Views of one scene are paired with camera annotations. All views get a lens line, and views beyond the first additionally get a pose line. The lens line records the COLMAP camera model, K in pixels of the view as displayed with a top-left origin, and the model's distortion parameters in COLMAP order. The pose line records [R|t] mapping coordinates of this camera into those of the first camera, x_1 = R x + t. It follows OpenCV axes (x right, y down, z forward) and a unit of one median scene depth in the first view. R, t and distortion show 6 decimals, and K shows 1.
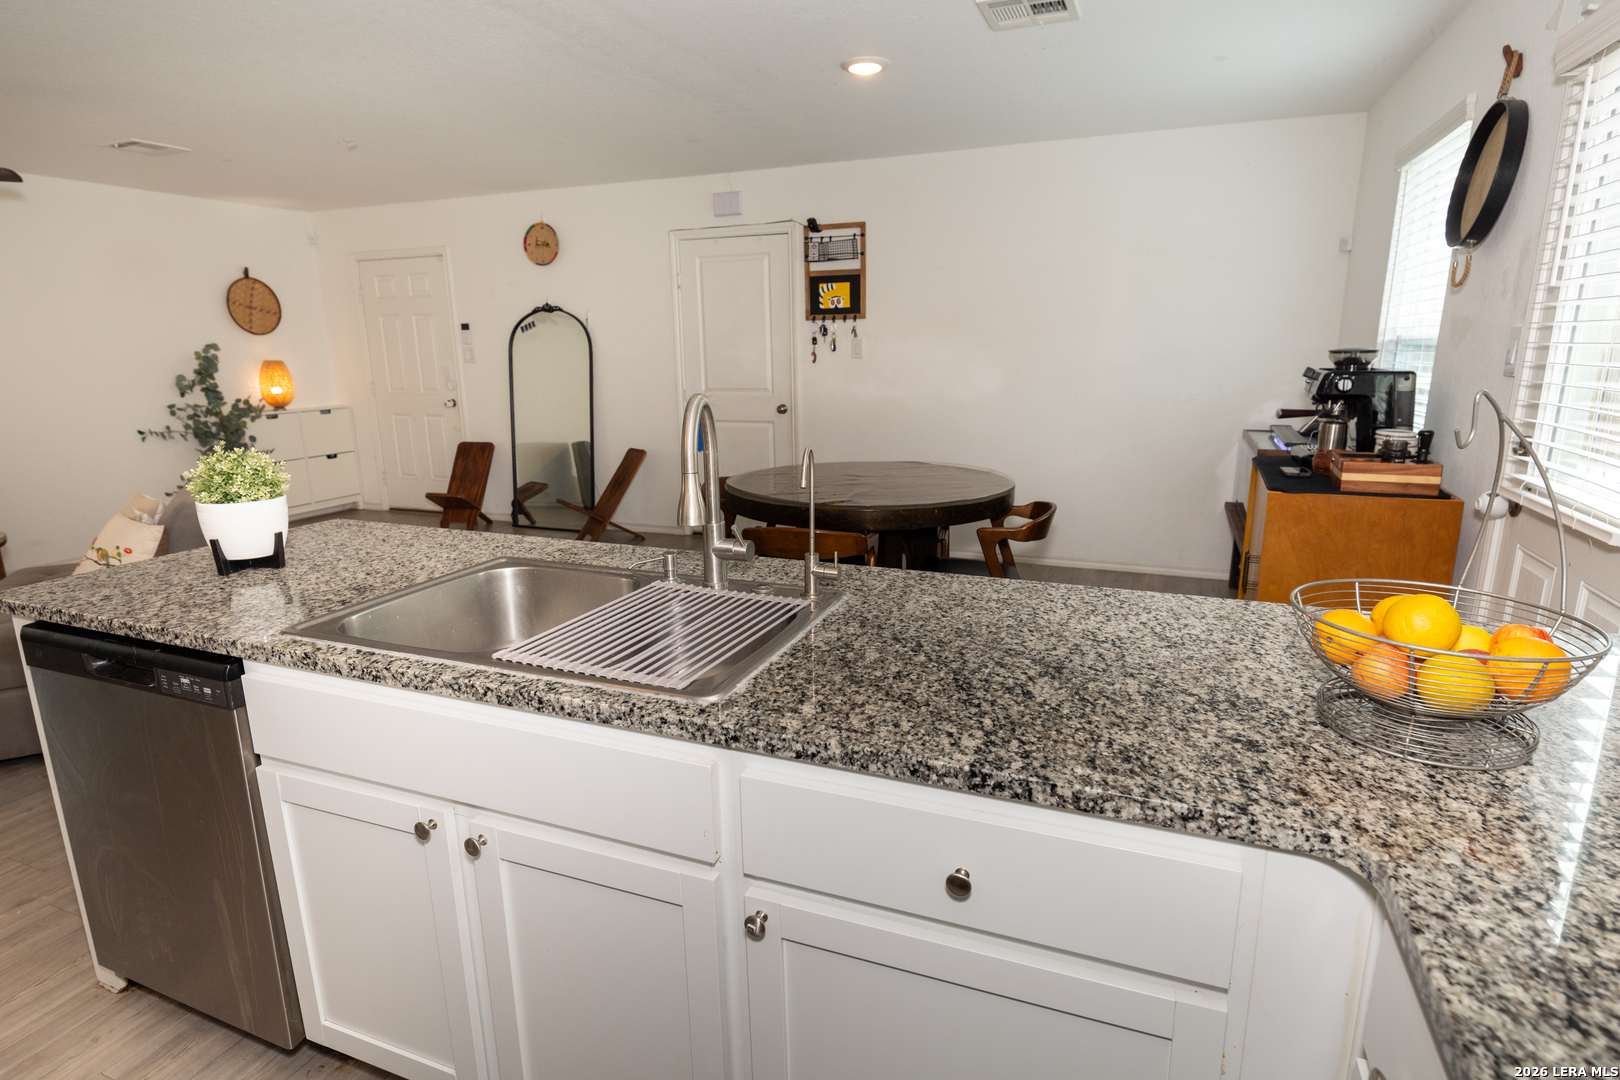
lens RADIAL K [[842.5, 0, 814.0], [0, 842.5, 545.2], [0, 0, 1]] dist [0.005607, 0.000723]
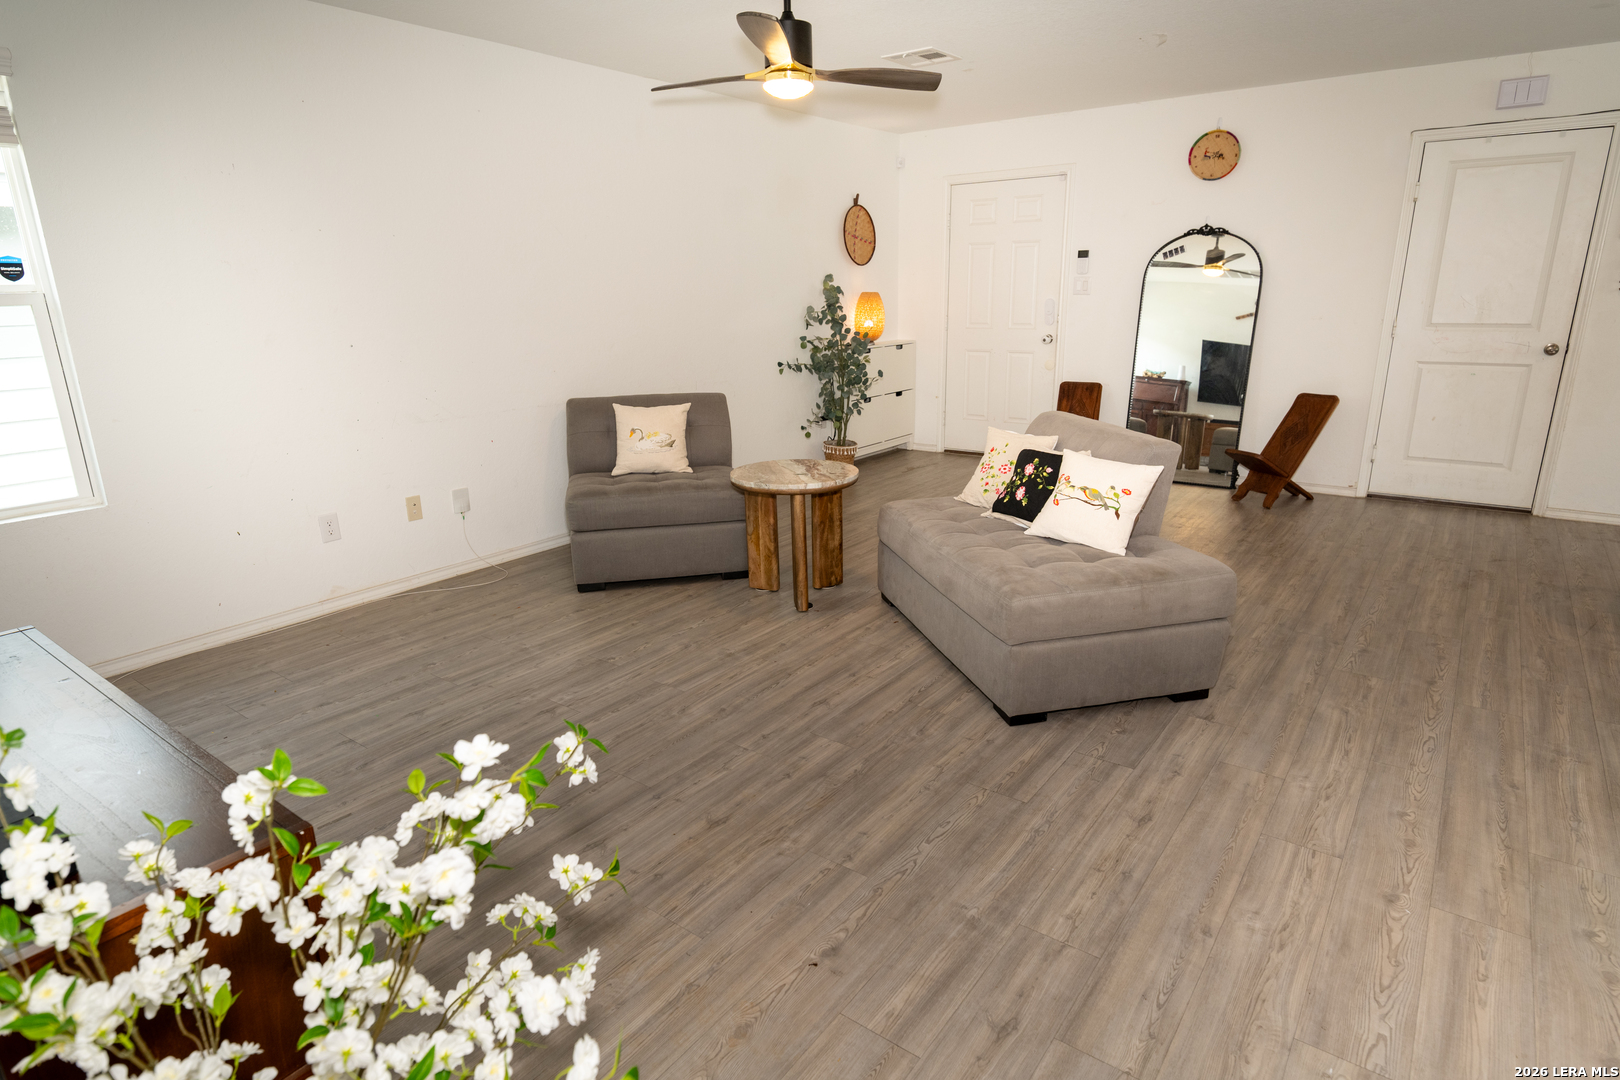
lens RADIAL K [[890.3, 0, 813.7], [0, 890.3, 541.2], [0, 0, 1]] dist [0.009270, -0.007693]
pose [[0.965507, 0.069925, -0.250814, -0.500689], [-0.058566, 0.996903, 0.052482, 0.018034], [0.253707, -0.035982, 0.966612, -0.012529]]
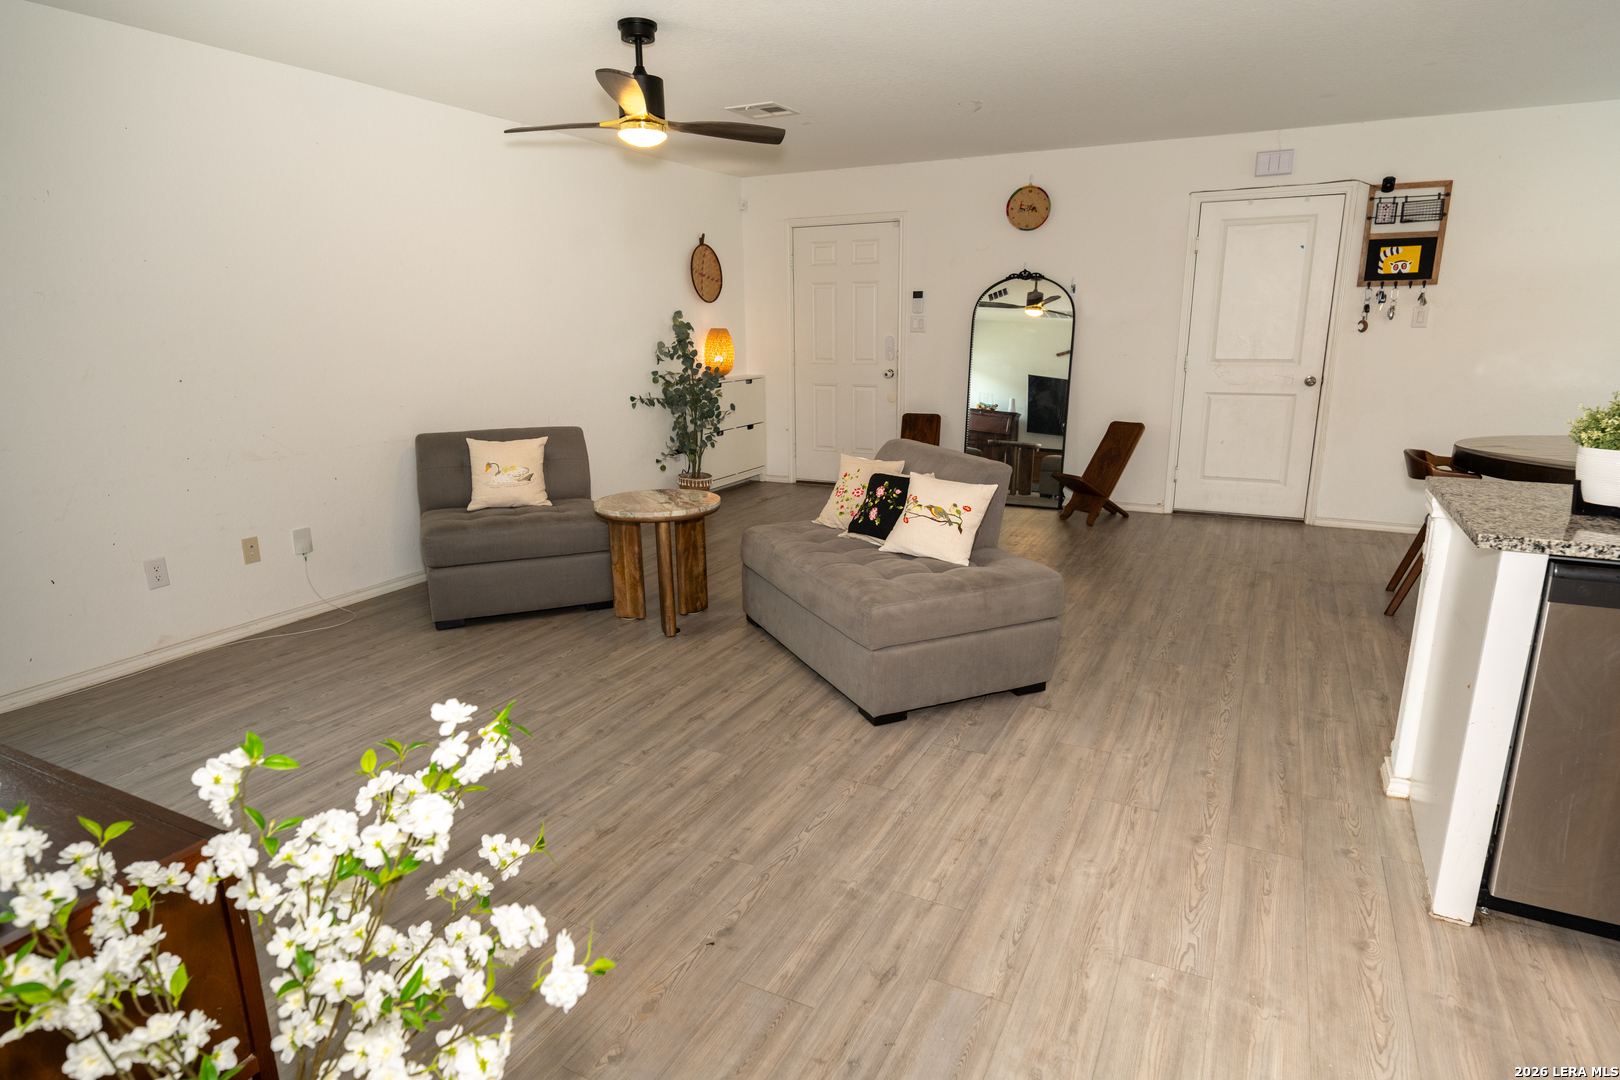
lens RADIAL K [[890.3, 0, 822.1], [0, 890.3, 537.1], [0, 0, 1]] dist [0.009270, -0.007693]
pose [[0.996346, 0.025382, -0.081546, -0.502250], [-0.025252, 0.999678, 0.002617, 0.023451], [0.081586, -0.000548, 0.996666, -0.036283]]
